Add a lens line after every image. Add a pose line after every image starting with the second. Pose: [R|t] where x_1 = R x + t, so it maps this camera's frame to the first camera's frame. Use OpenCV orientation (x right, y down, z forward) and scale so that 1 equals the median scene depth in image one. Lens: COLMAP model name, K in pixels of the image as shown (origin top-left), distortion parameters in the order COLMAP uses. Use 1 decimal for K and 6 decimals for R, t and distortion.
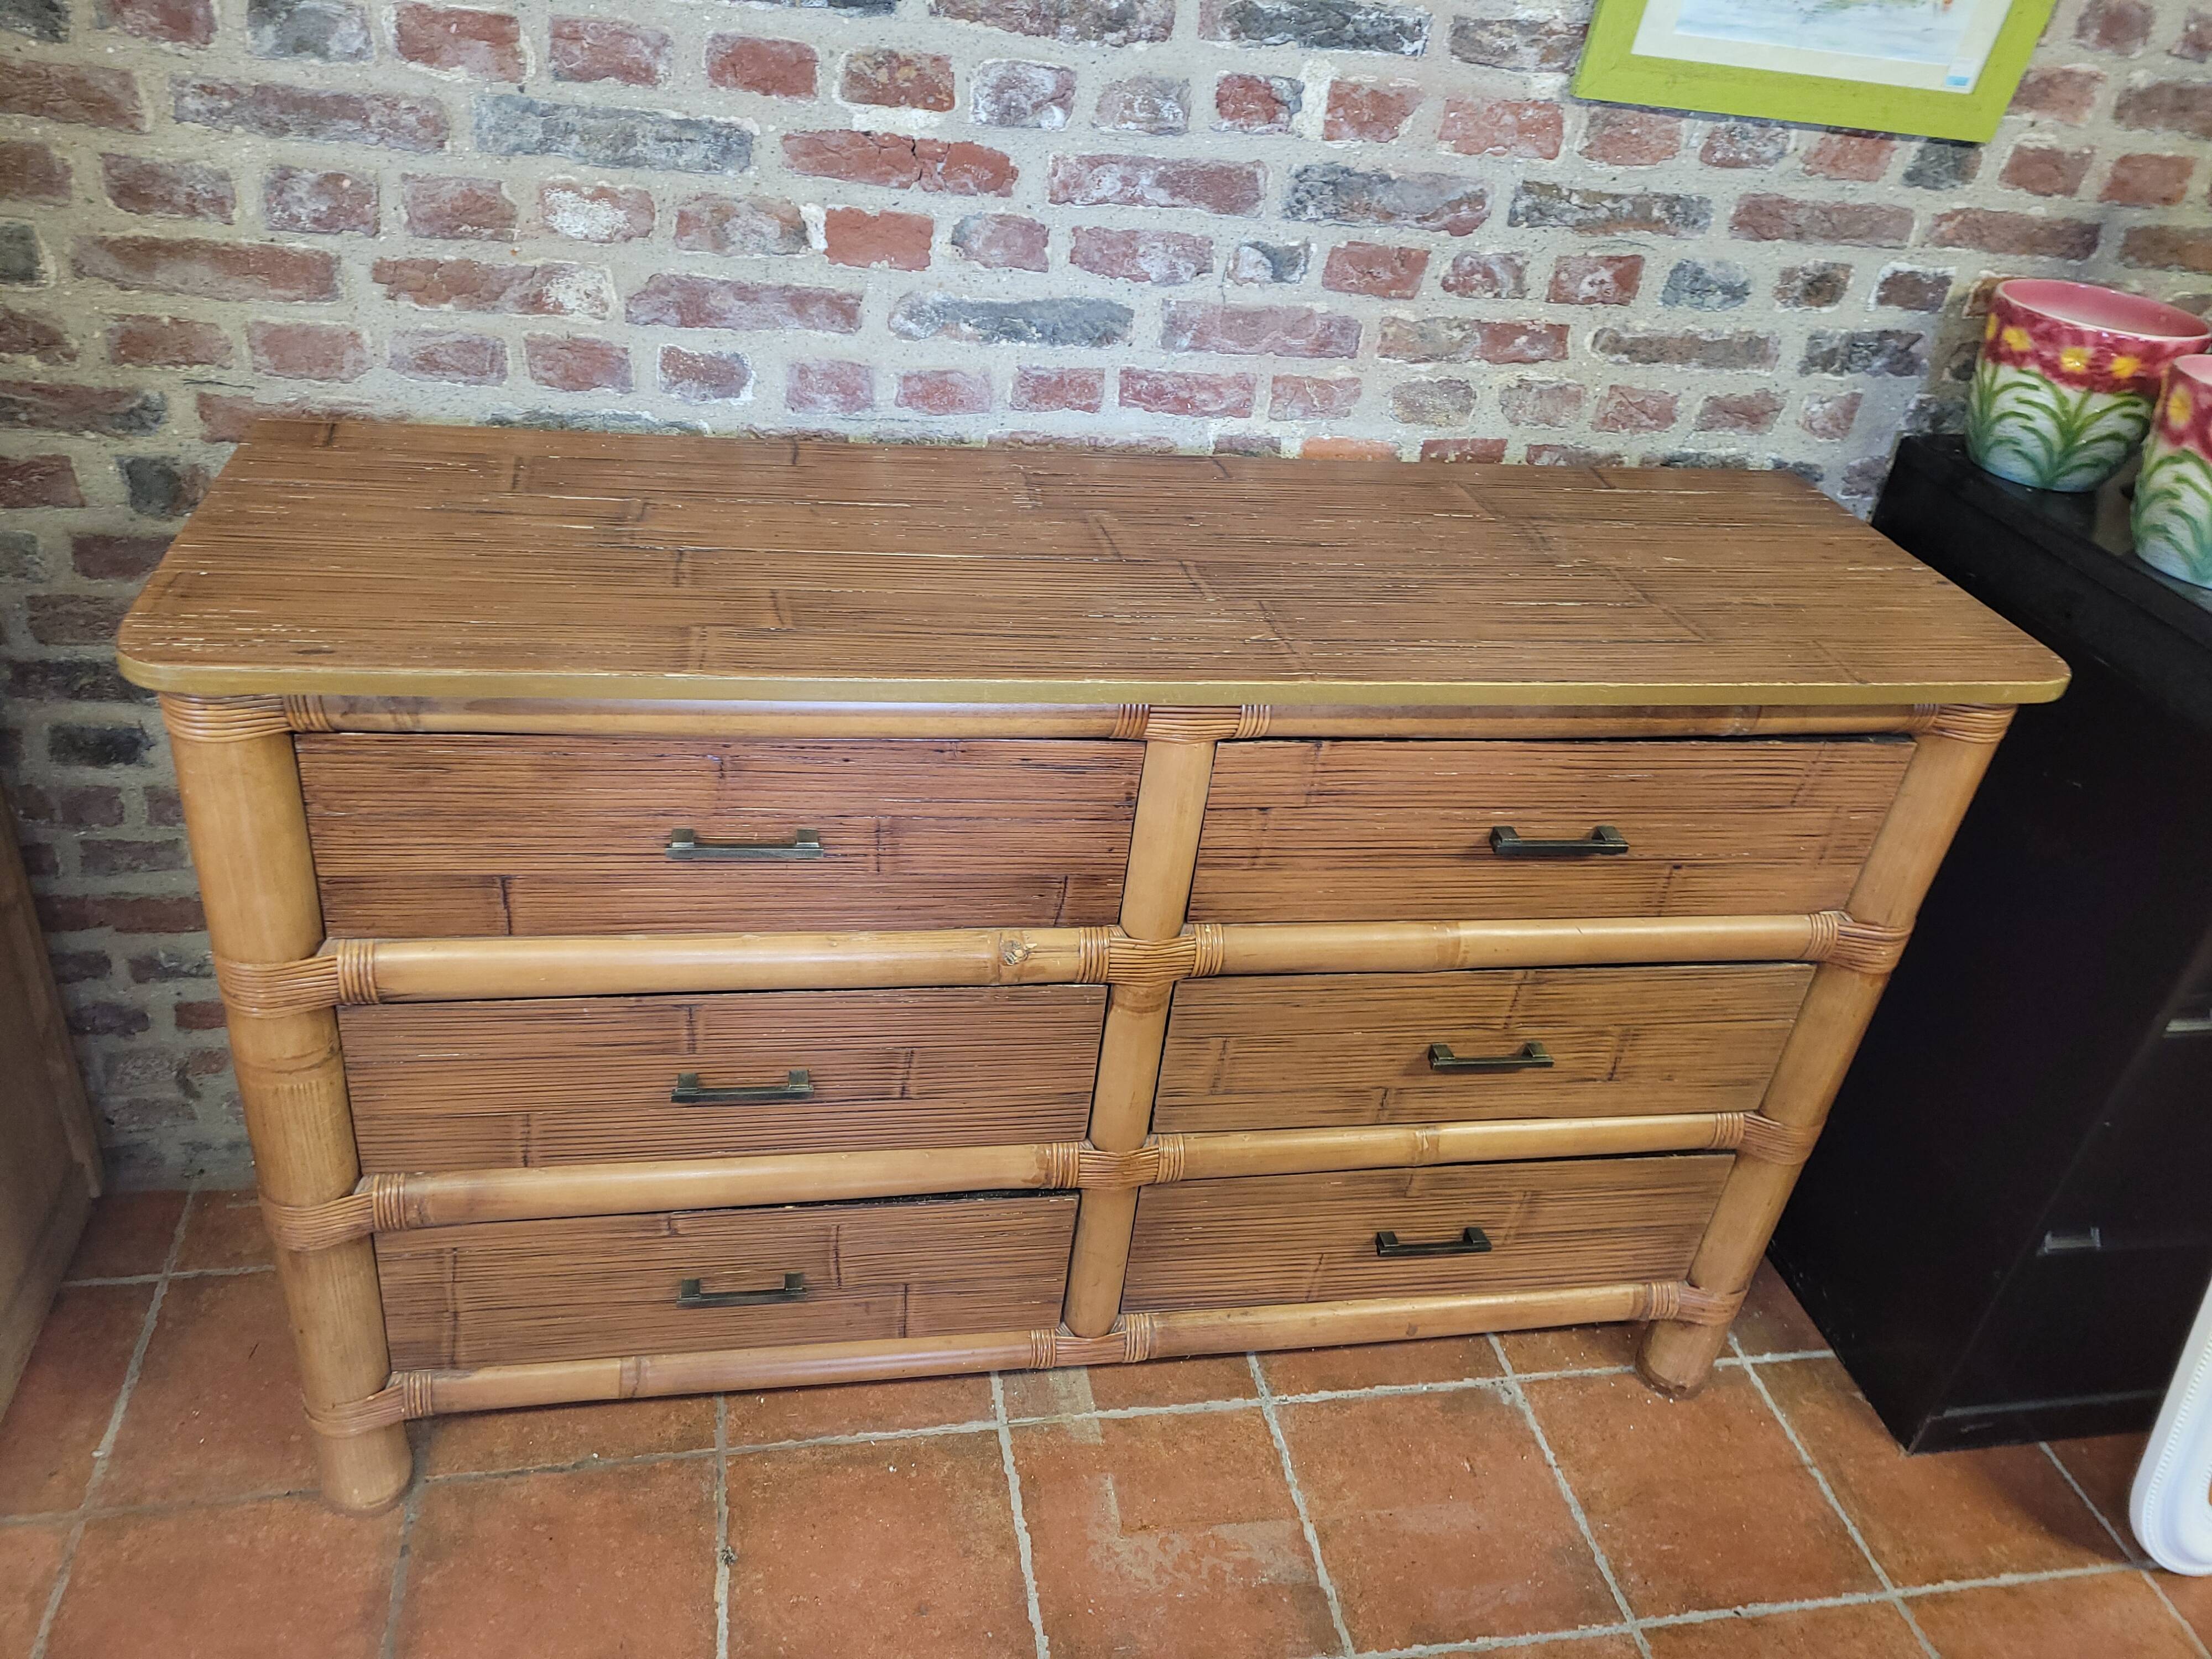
lens RADIAL K [[1685.2, 0, 1069.6], [0, 1685.2, 806.3], [0, 0, 1]] dist [0.069263, -0.058589]
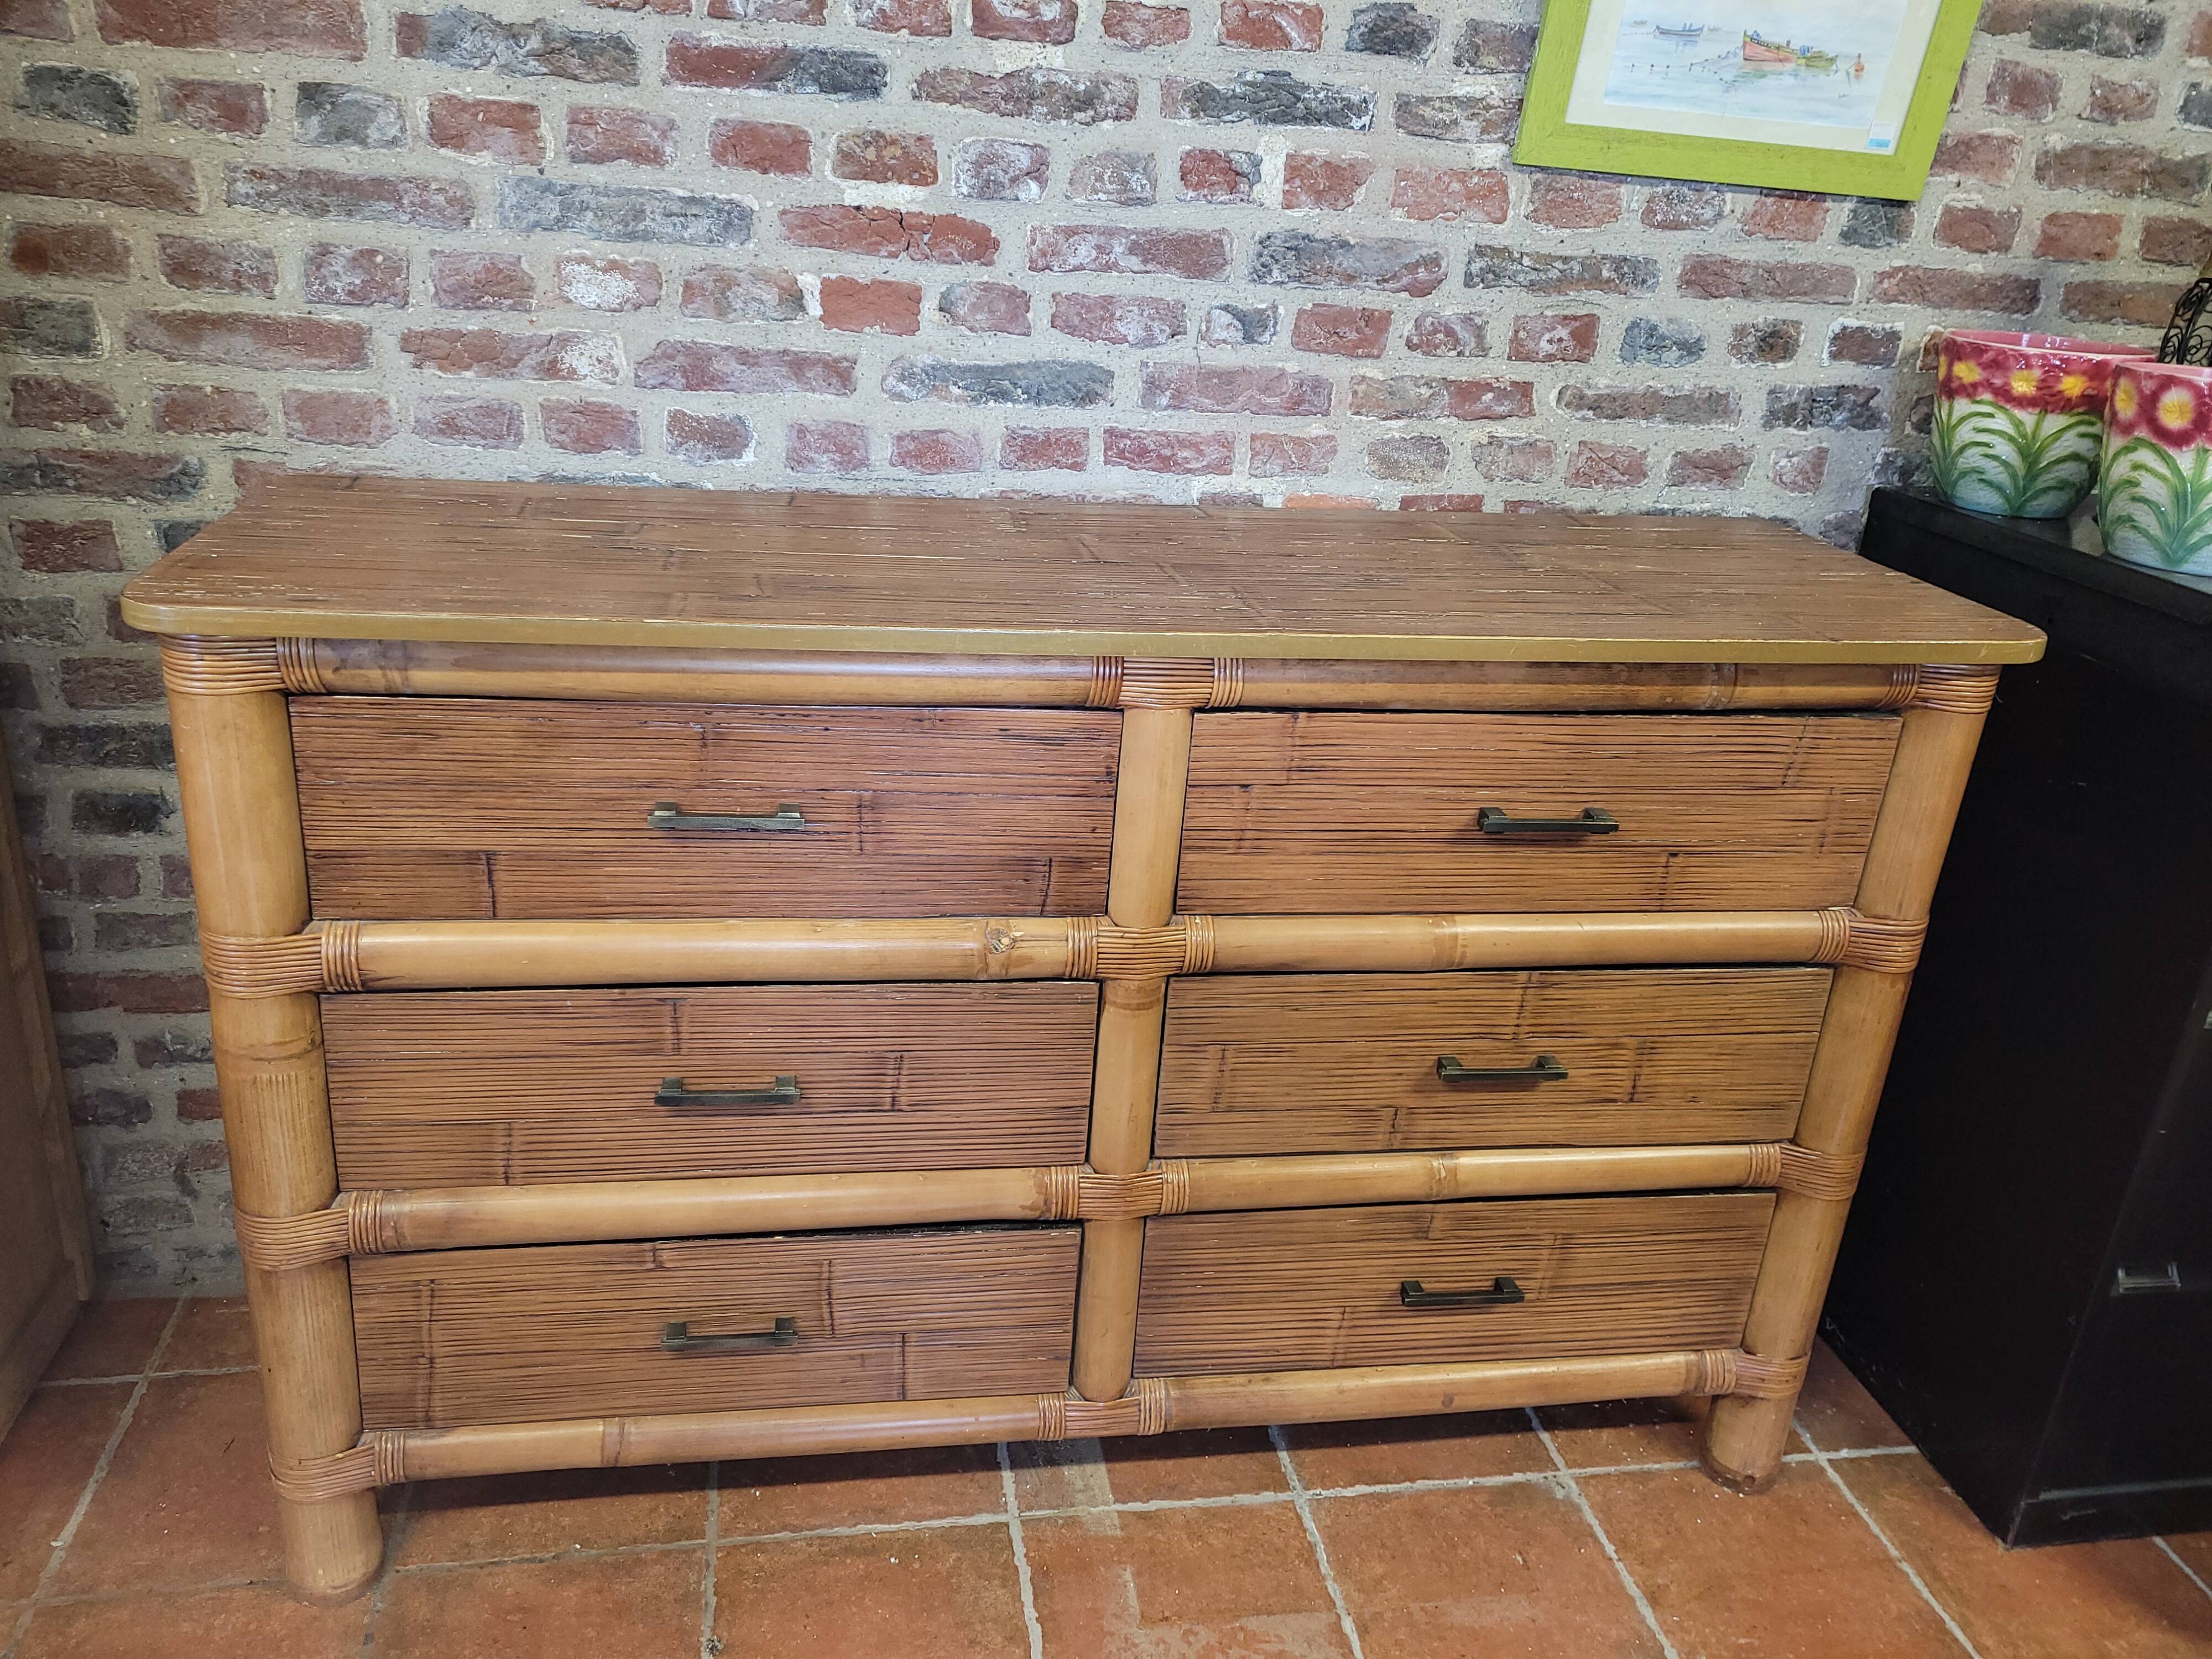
lens RADIAL K [[1685.2, 0, 1073.4], [0, 1685.2, 787.4], [0, 0, 1]] dist [0.069263, -0.058589]
pose [[0.999087, -0.030120, -0.030313, 0.039187], [0.023907, 0.981932, -0.187719, 0.170769], [0.035420, 0.186823, 0.981755, 0.010323]]
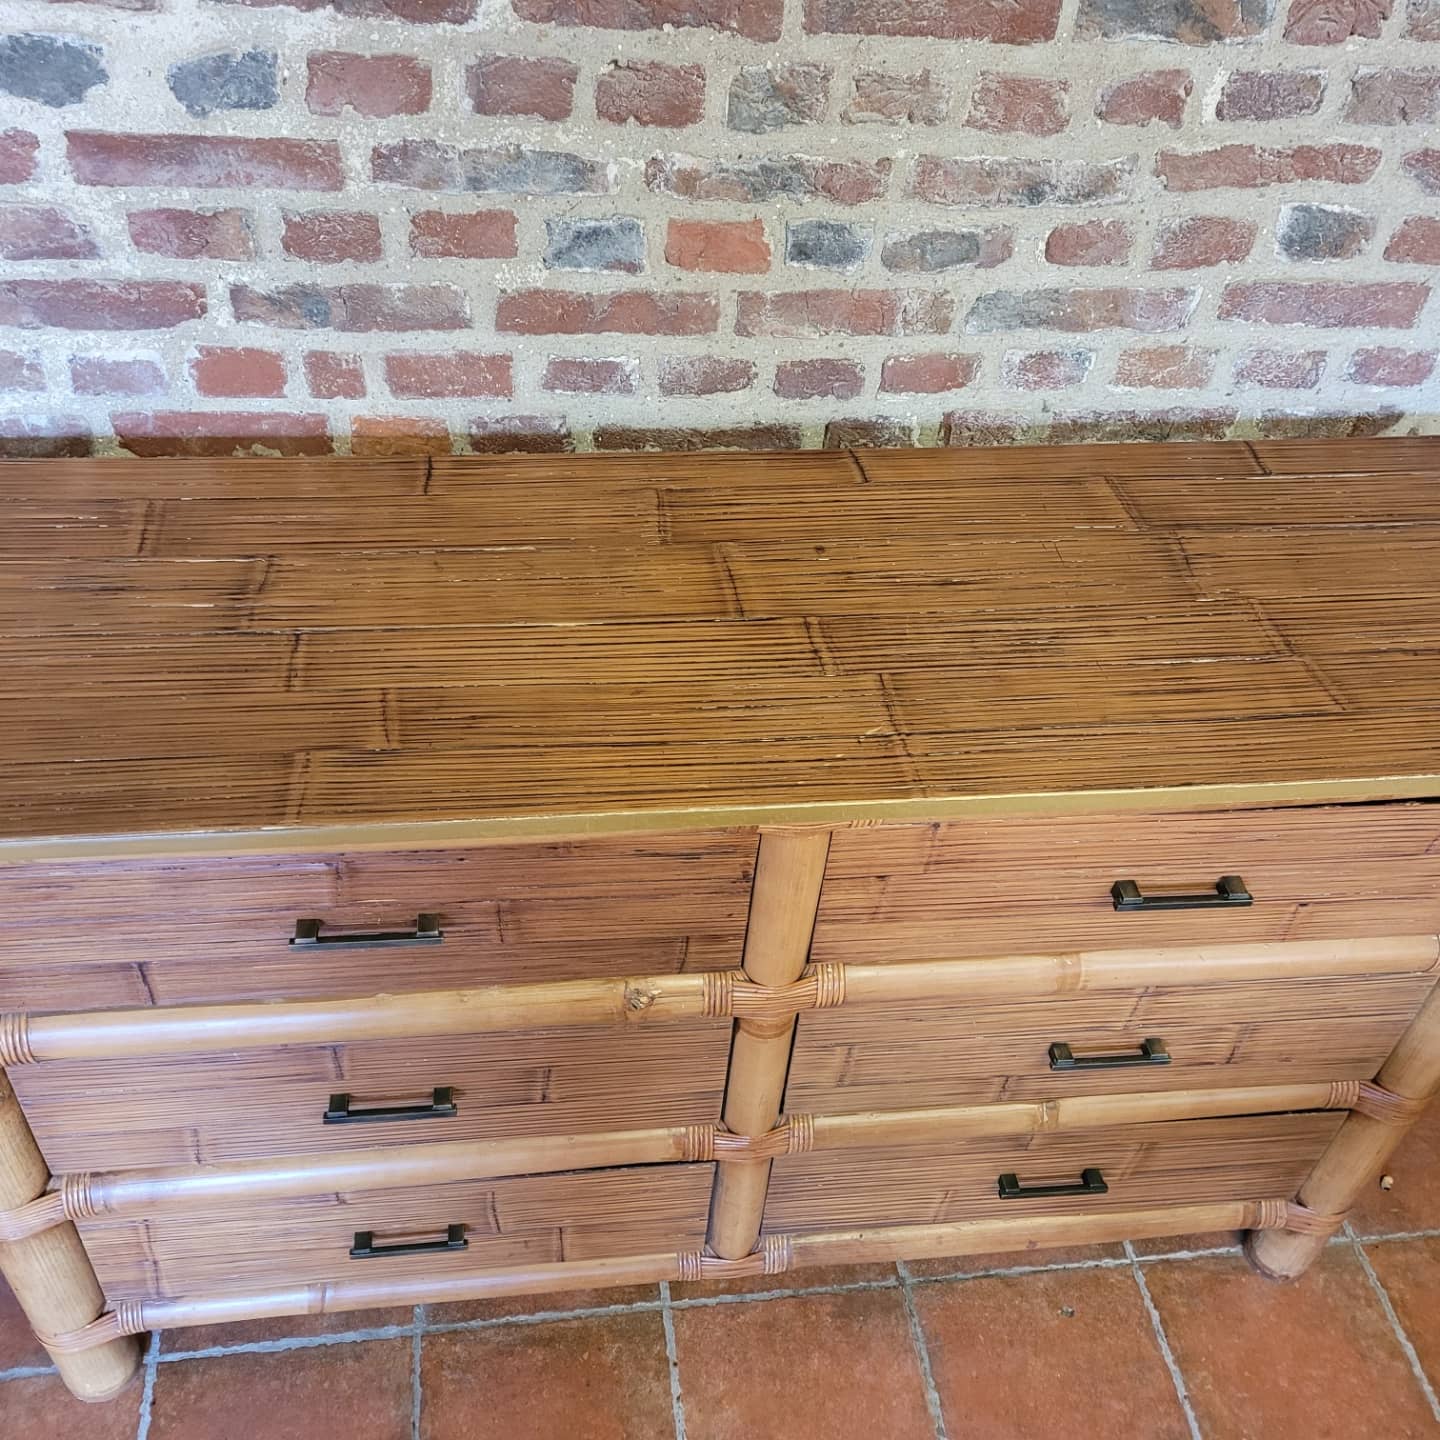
lens RADIAL K [[1456.7, 0, 697.2], [0, 1456.7, 703.3], [0, 0, 1]] dist [0.049064, 0.000000]
pose [[0.997564, 0.006633, -0.069437, 0.058733], [0.005698, 0.984392, 0.175897, -0.230920], [0.069520, -0.175864, 0.981957, 0.140092]]
